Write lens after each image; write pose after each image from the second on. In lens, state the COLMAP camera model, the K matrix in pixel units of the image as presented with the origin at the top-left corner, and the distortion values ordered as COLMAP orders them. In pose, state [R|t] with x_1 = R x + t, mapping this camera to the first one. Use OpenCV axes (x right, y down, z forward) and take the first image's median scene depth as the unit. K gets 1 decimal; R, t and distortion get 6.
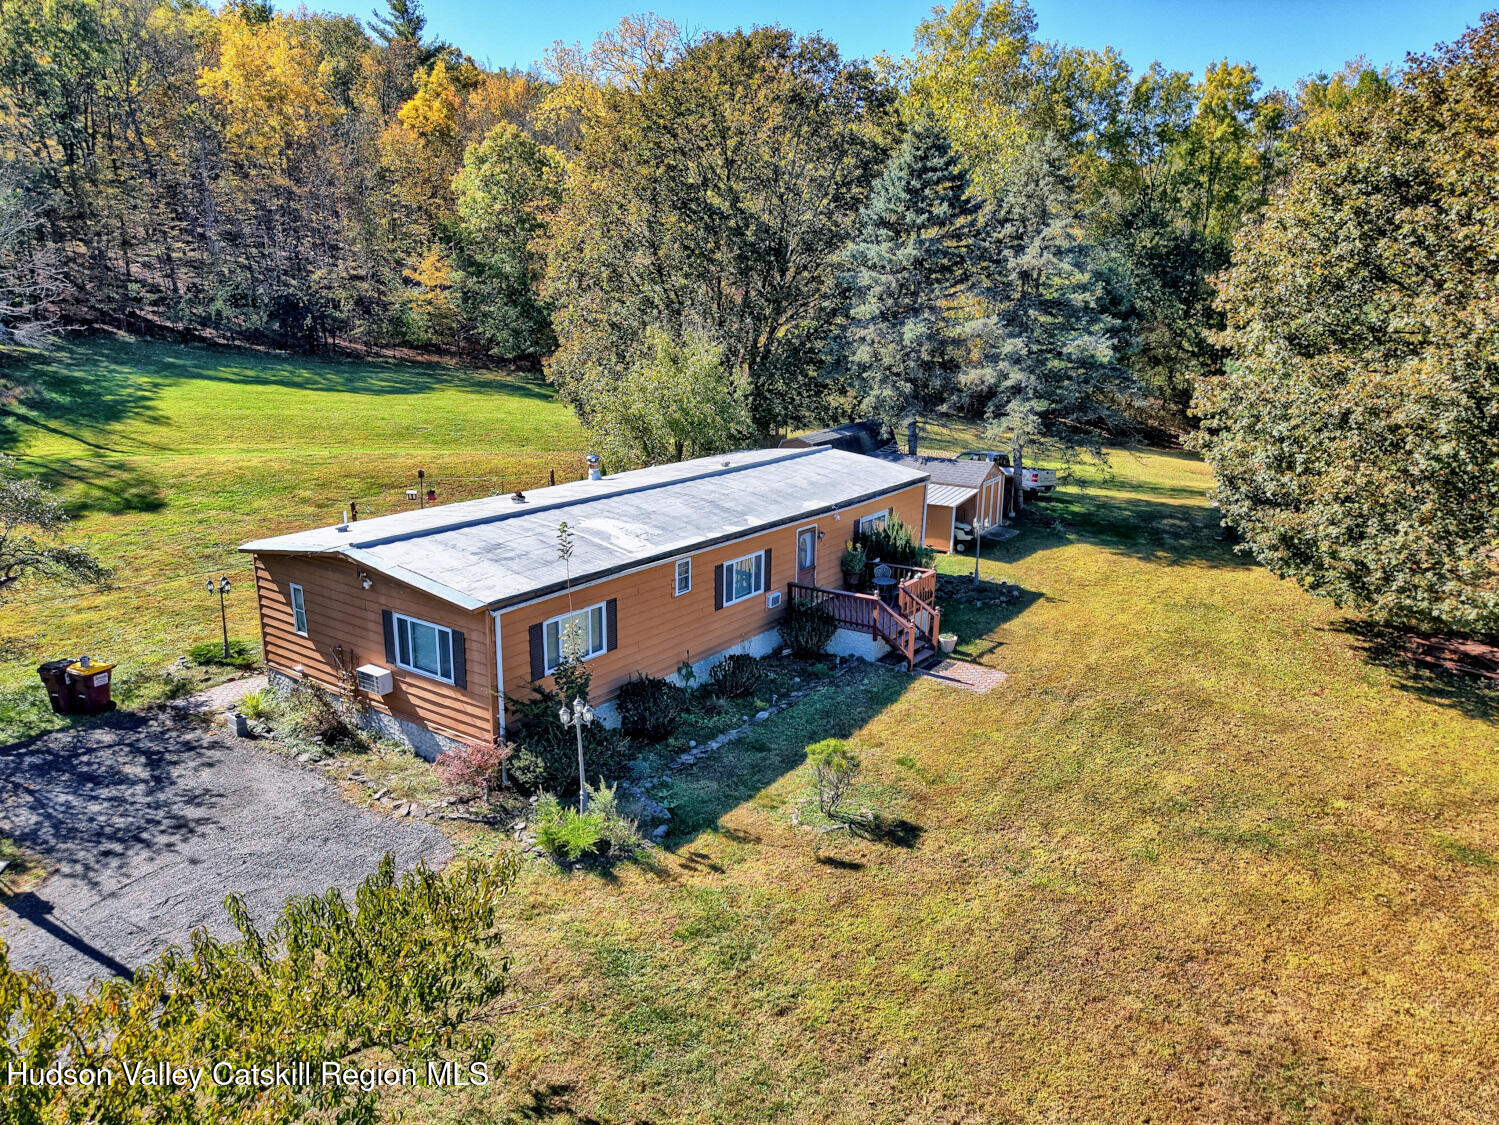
lens RADIAL K [[1013.2, 0, 747.1], [0, 1013.2, 547.6], [0, 0, 1]] dist [0.019402, -0.018710]
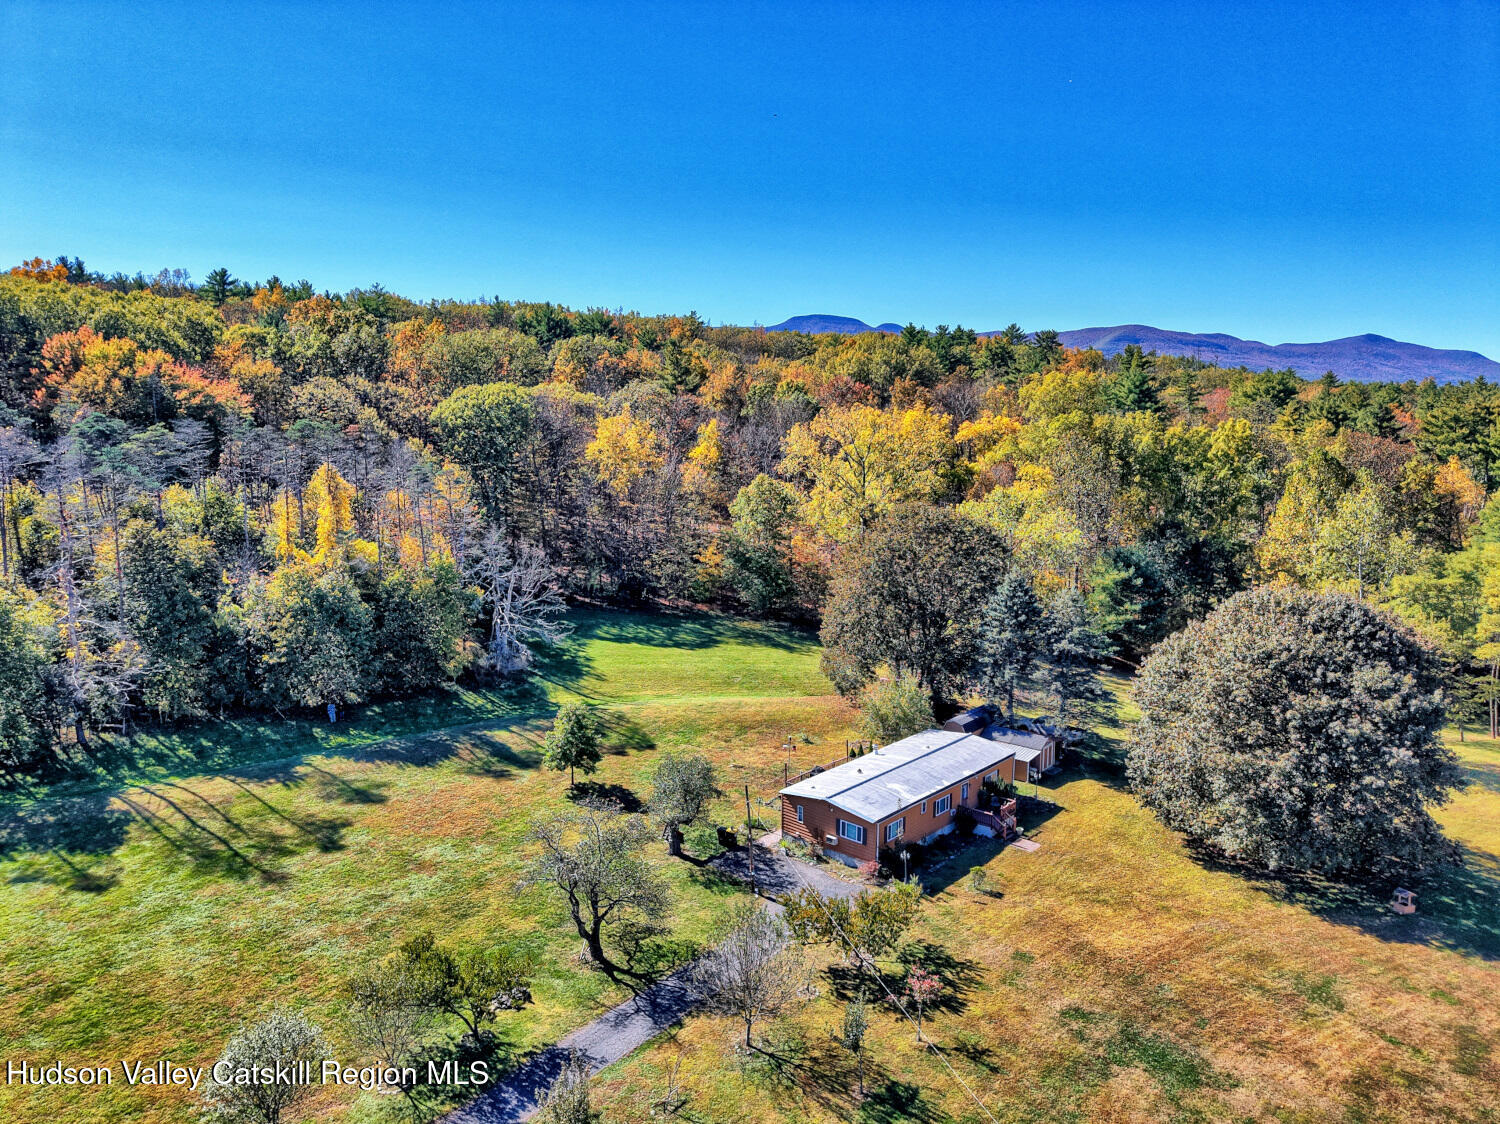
lens RADIAL K [[1013.9, 0, 738.9], [0, 1013.9, 542.1], [0, 0, 1]] dist [0.019402, -0.018710]
pose [[0.991972, 0.006712, -0.126280, -0.202949], [-0.021915, 0.992606, -0.119390, -0.328960], [0.124545, 0.121199, 0.984784, -1.832514]]
